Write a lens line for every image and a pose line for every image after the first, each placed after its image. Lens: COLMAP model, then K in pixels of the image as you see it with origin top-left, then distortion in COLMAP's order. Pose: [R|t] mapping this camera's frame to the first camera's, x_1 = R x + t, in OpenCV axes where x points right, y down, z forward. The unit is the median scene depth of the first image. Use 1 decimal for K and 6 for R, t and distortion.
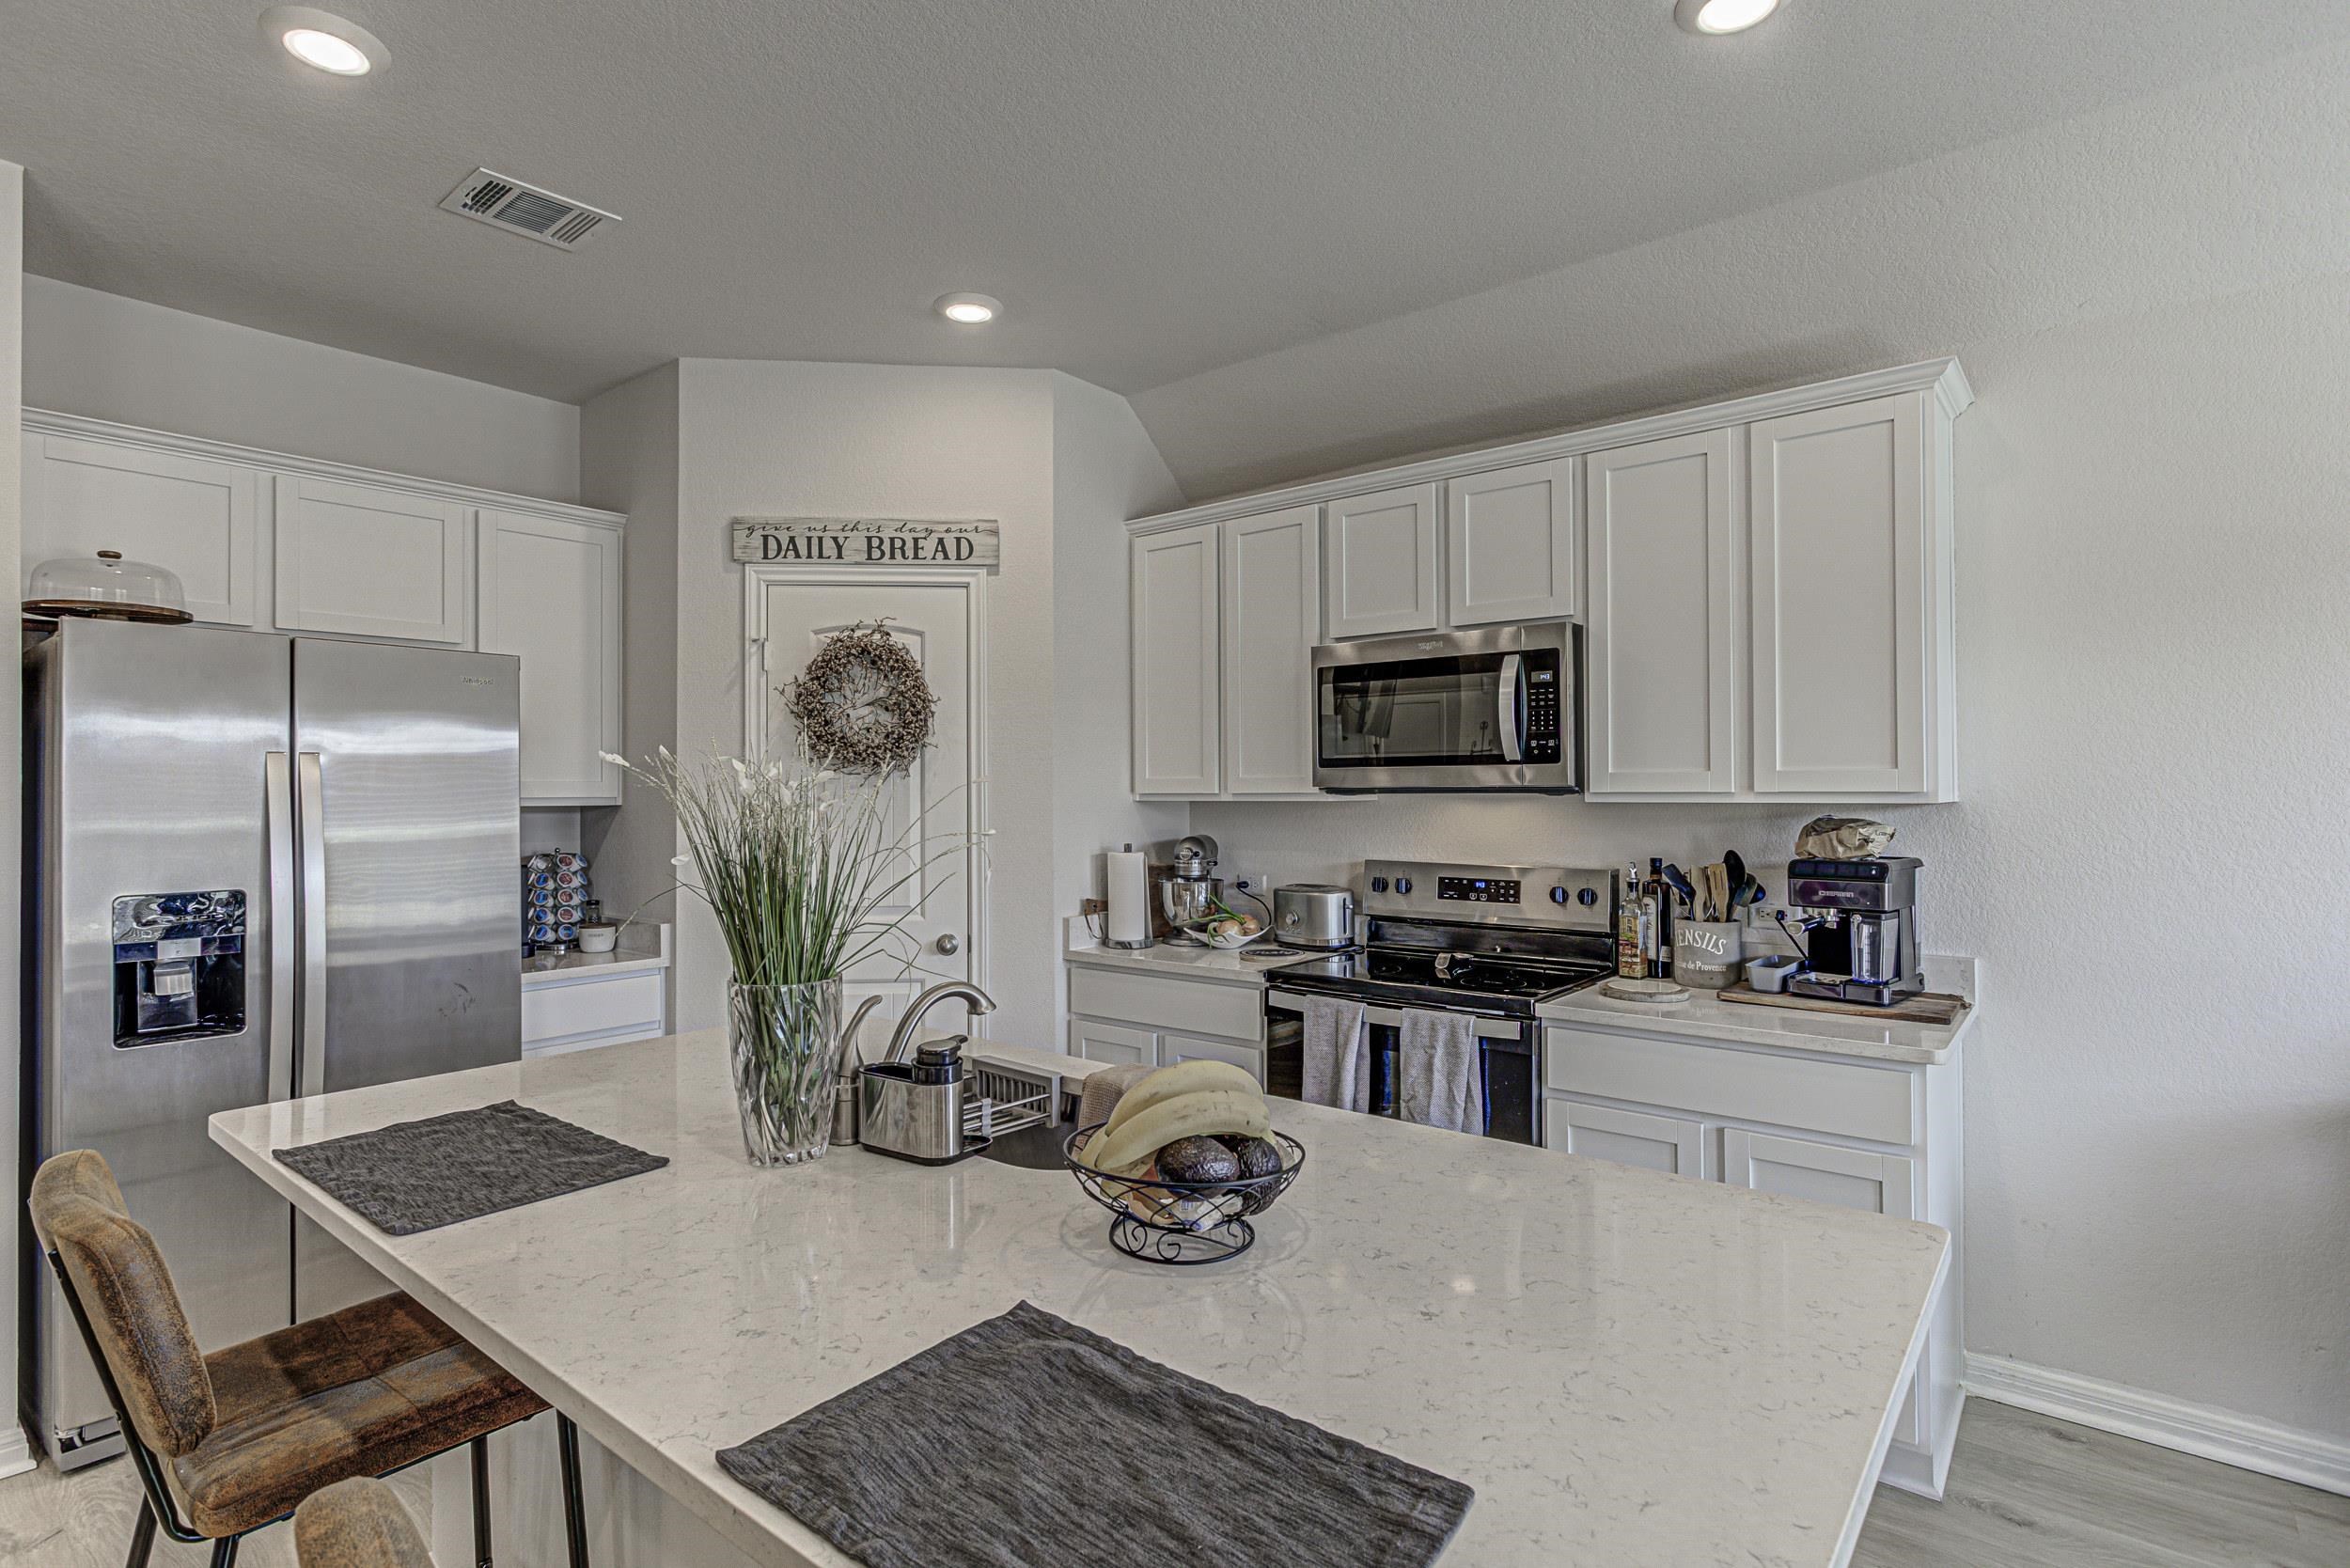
lens RADIAL K [[1154.1, 0, 1171.3], [0, 1154.1, 765.9], [0, 0, 1]] dist [-0.002338, 0.000508]
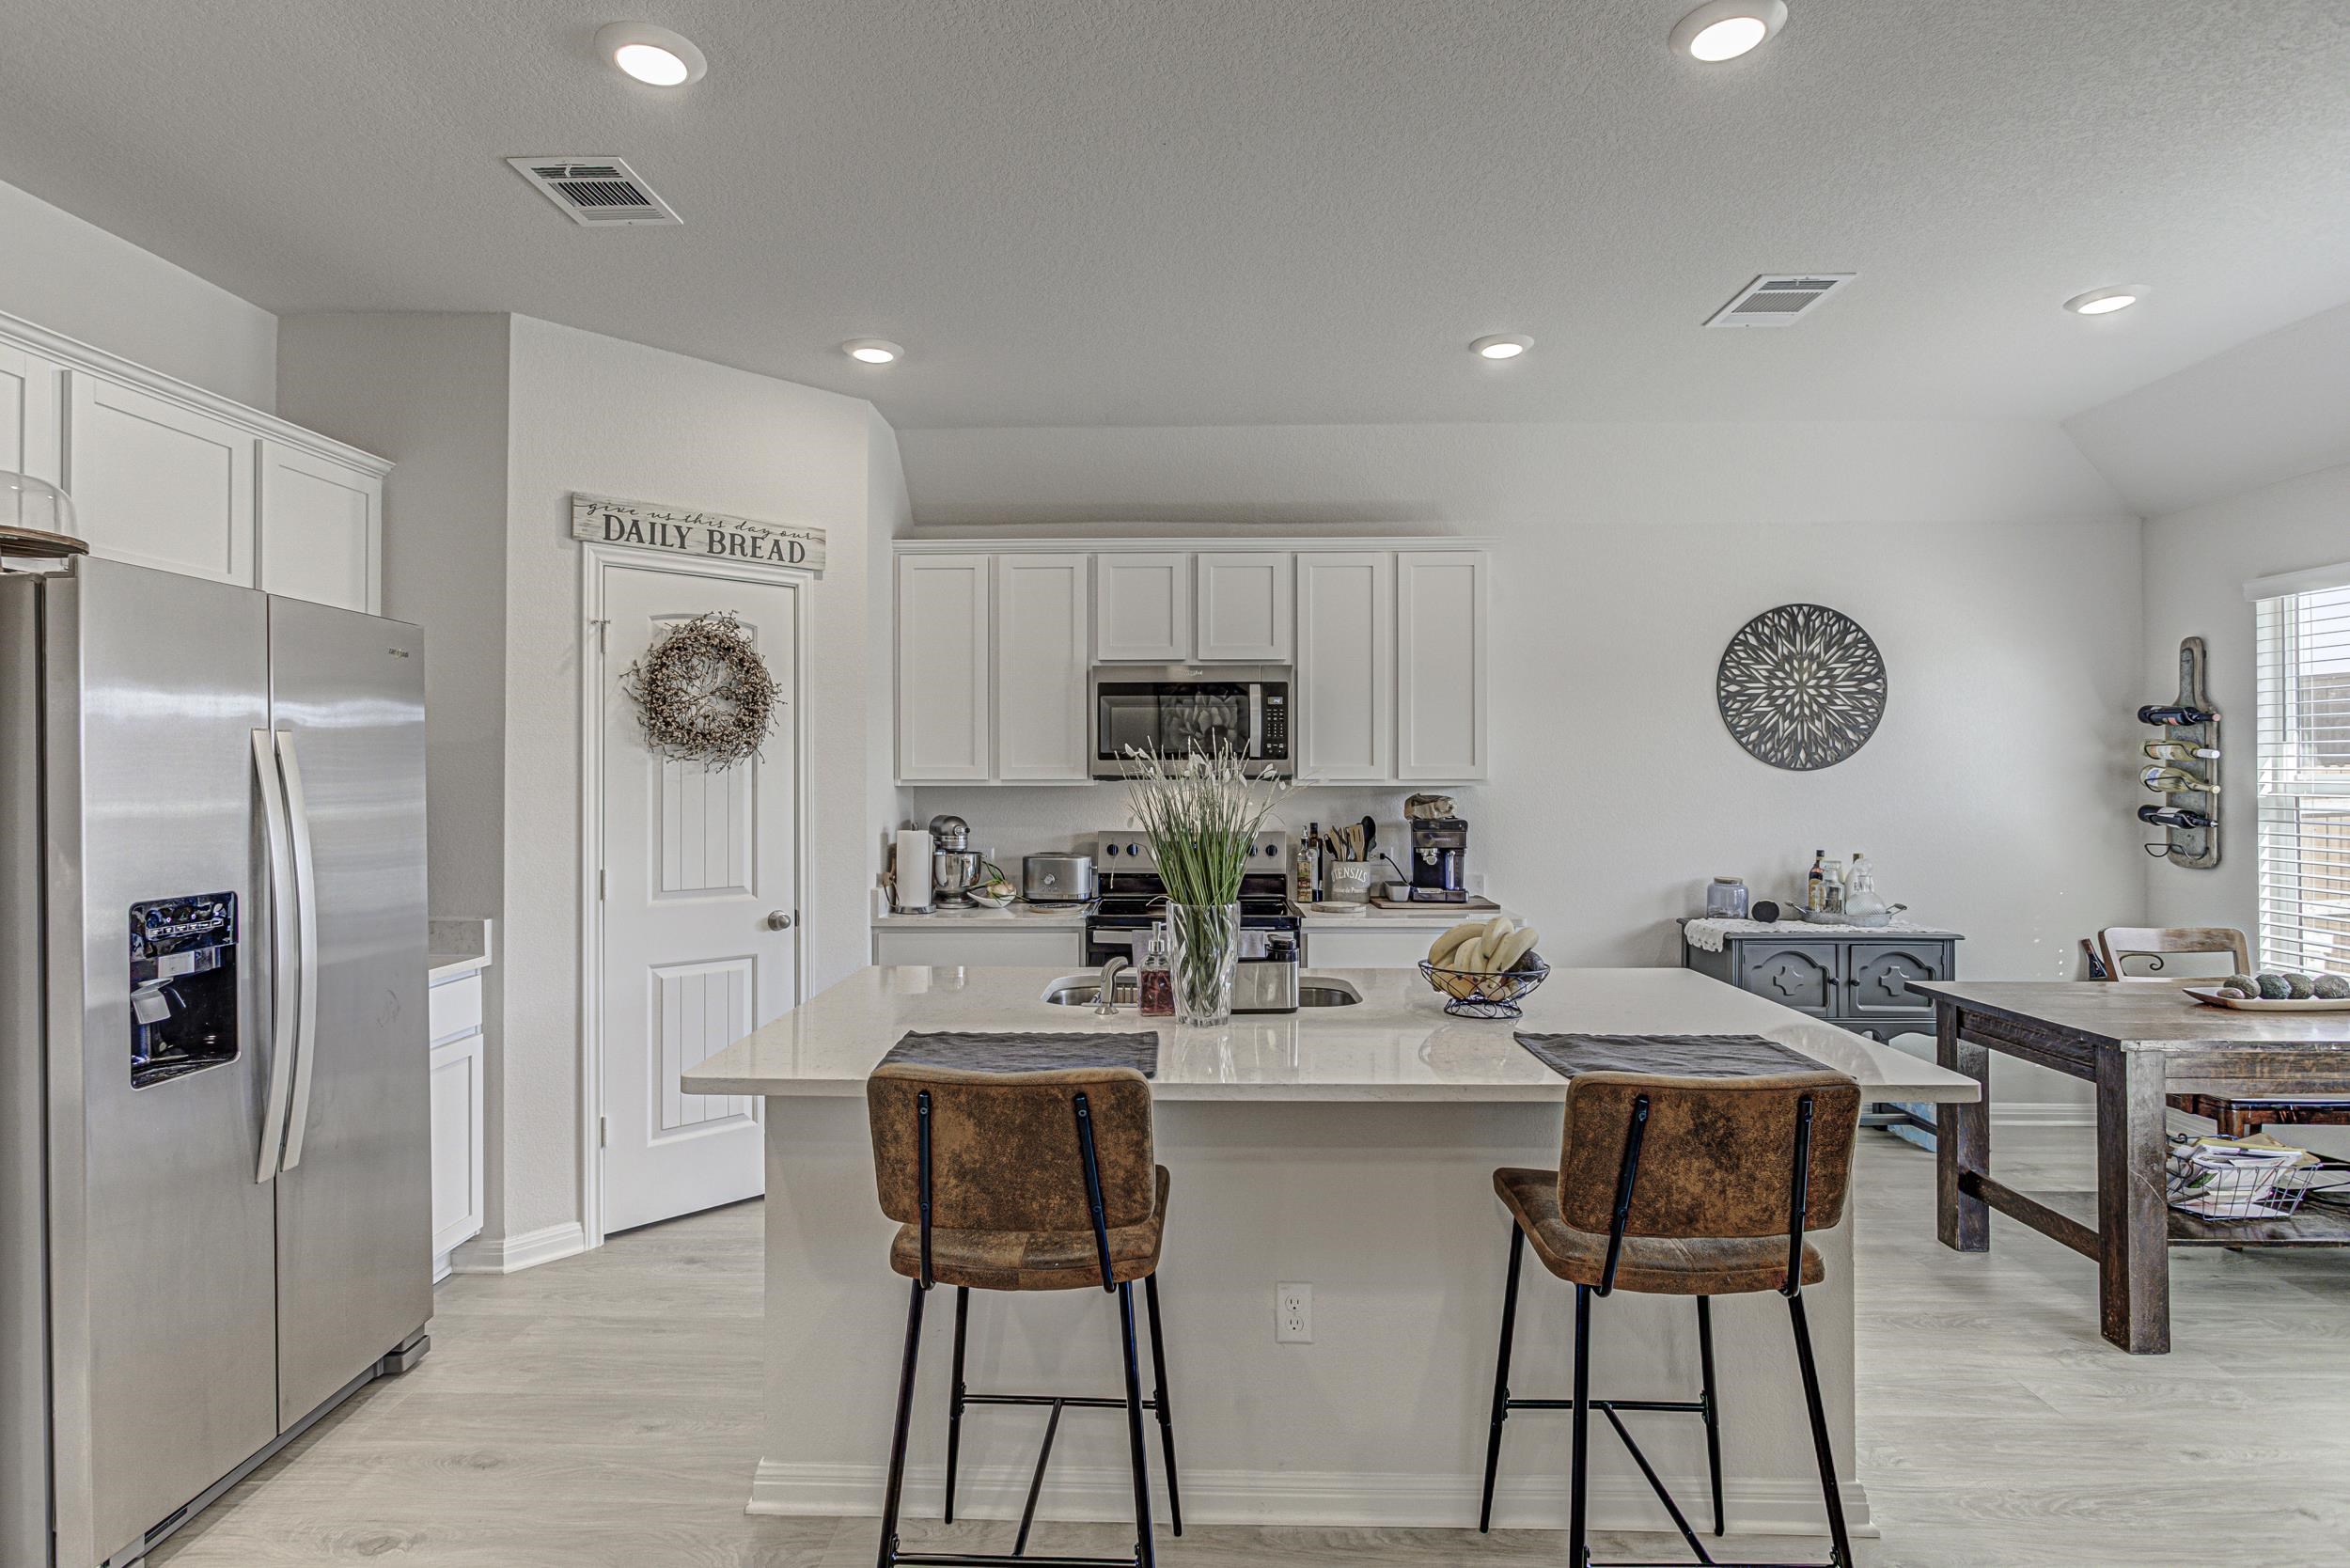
lens RADIAL K [[1154.1, 0, 1158.8], [0, 1154.1, 761.6], [0, 0, 1]] dist [-0.002338, 0.000508]
pose [[0.787090, 0.011147, 0.616738, -0.585640], [-0.015195, 0.999884, 0.001319, 0.000507], [-0.616651, -0.010409, 0.787168, -0.059905]]
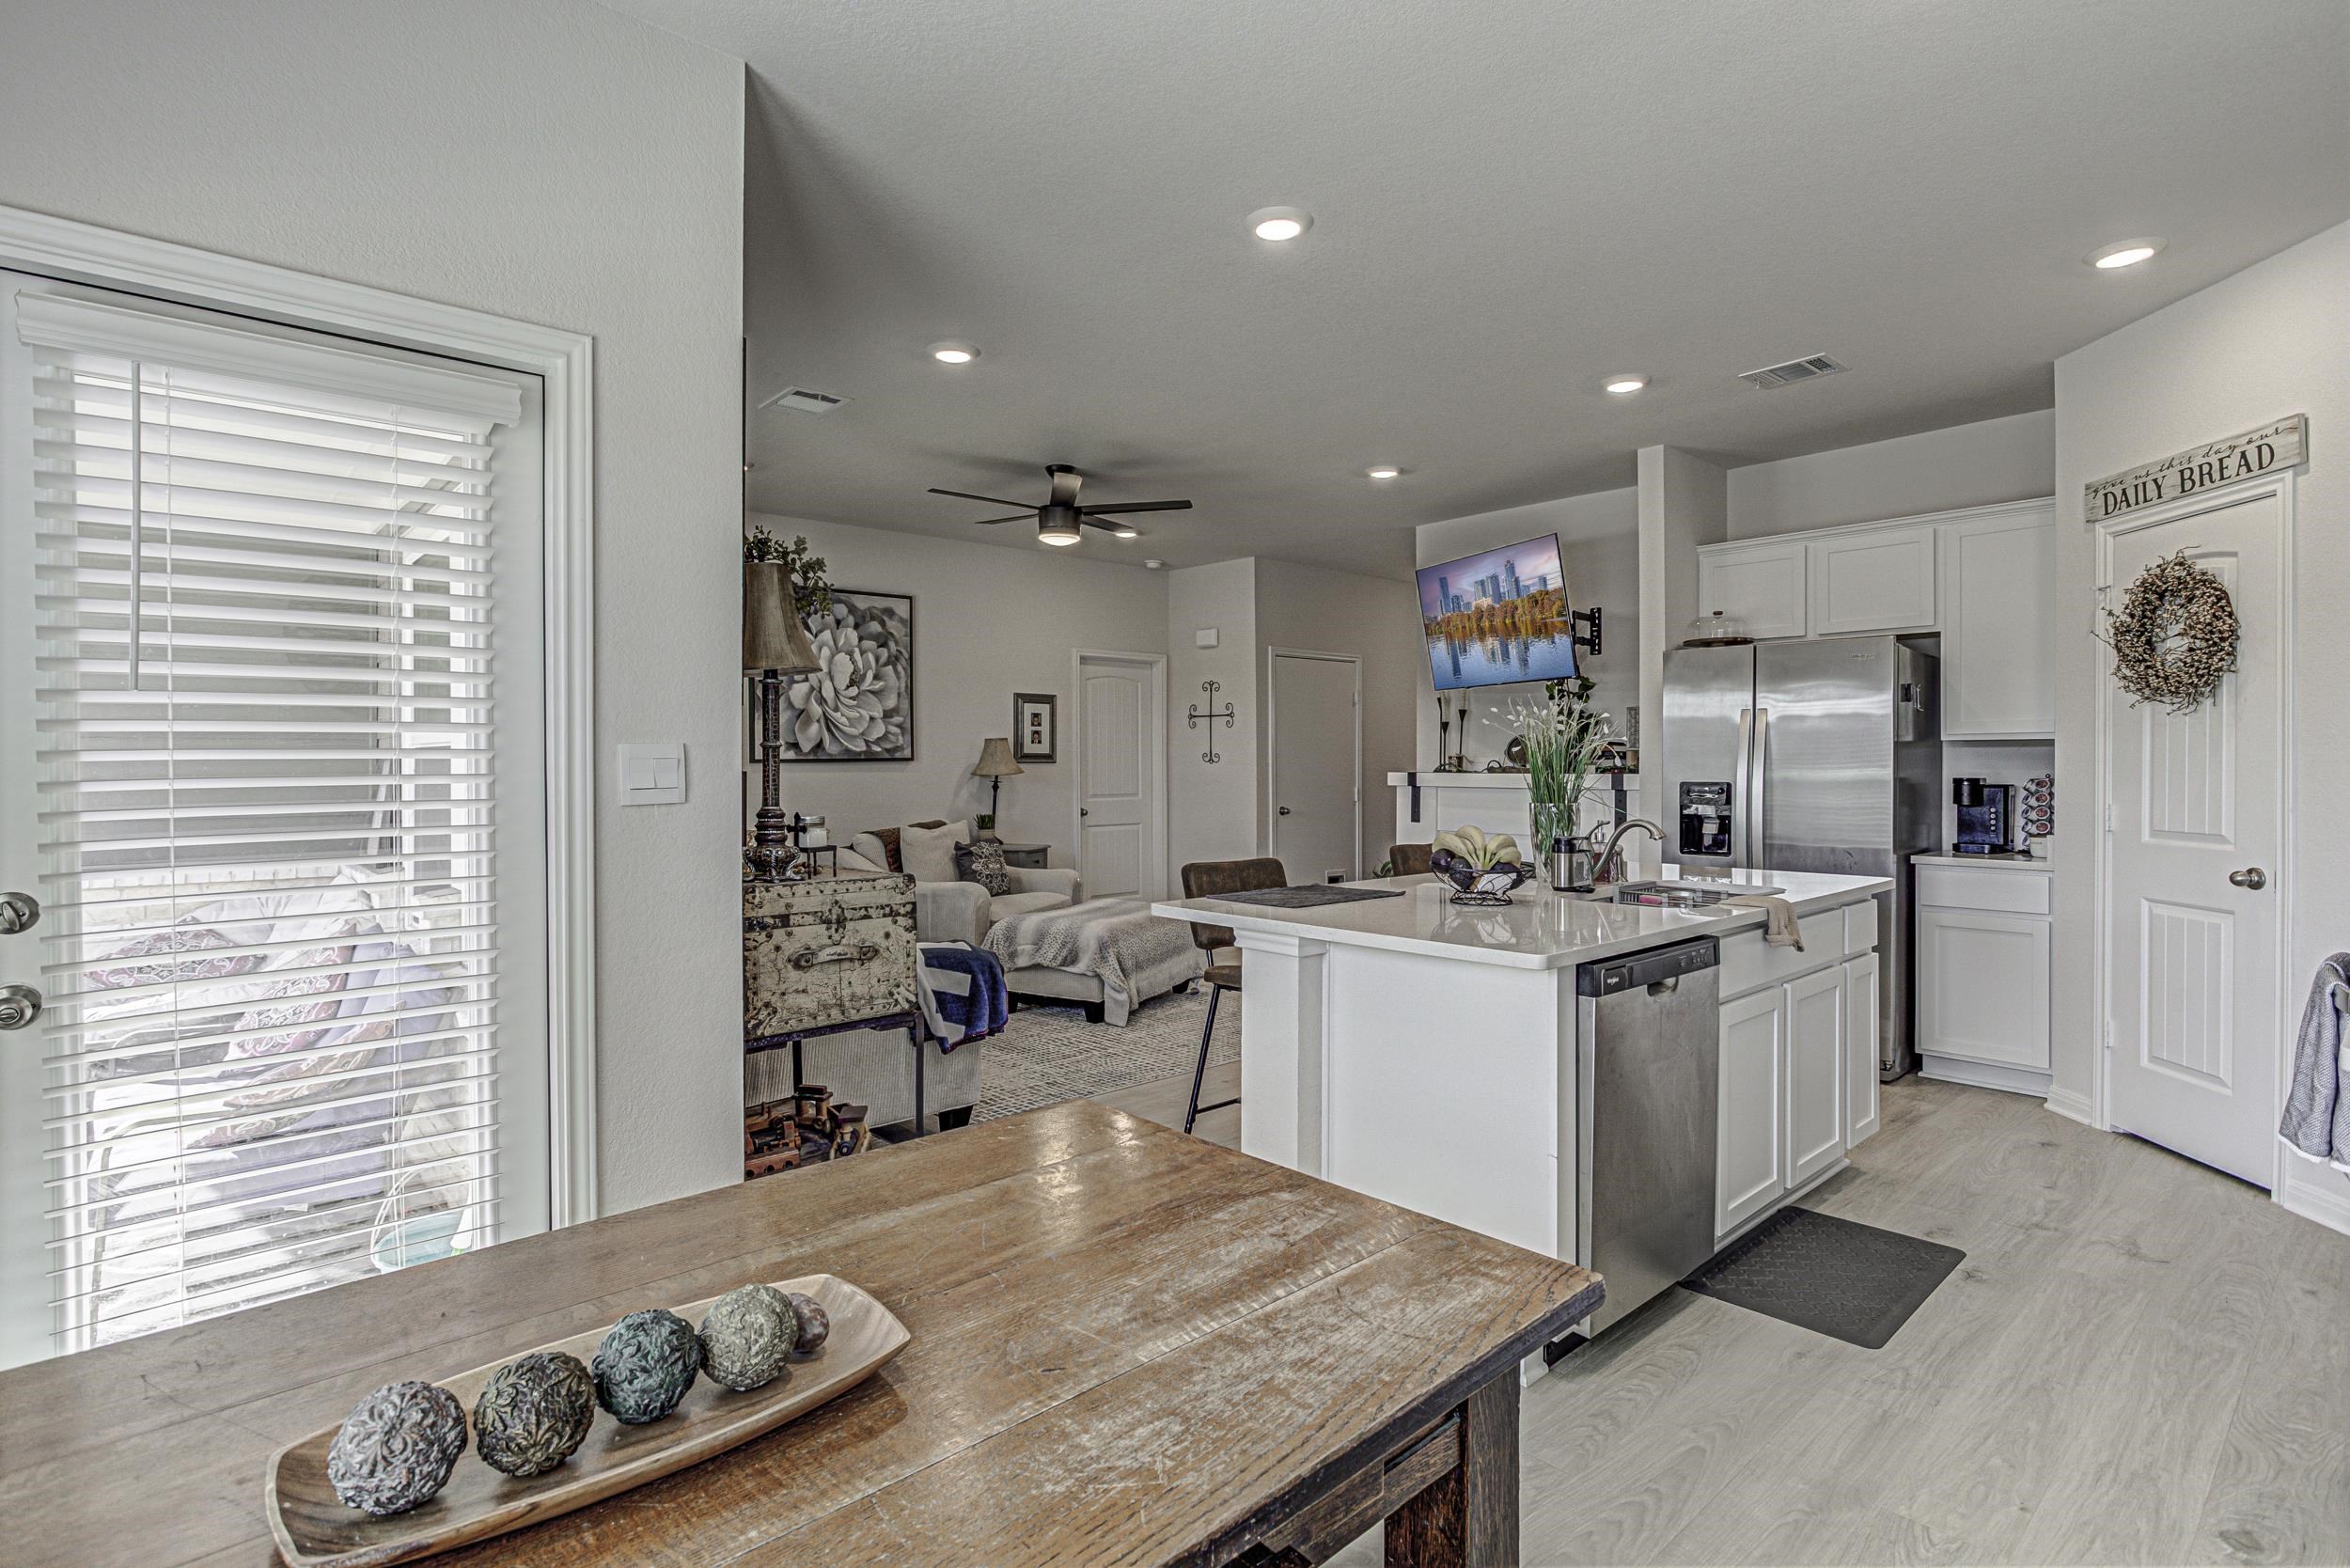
lens RADIAL K [[1154.1, 0, 1167.5], [0, 1154.1, 773.3], [0, 0, 1]] dist [-0.002338, 0.000508]
pose [[-0.150615, 0.010209, -0.988540, 0.888270], [0.023164, 0.999709, 0.006795, 0.041513], [0.988321, -0.021875, -0.150807, 0.265631]]
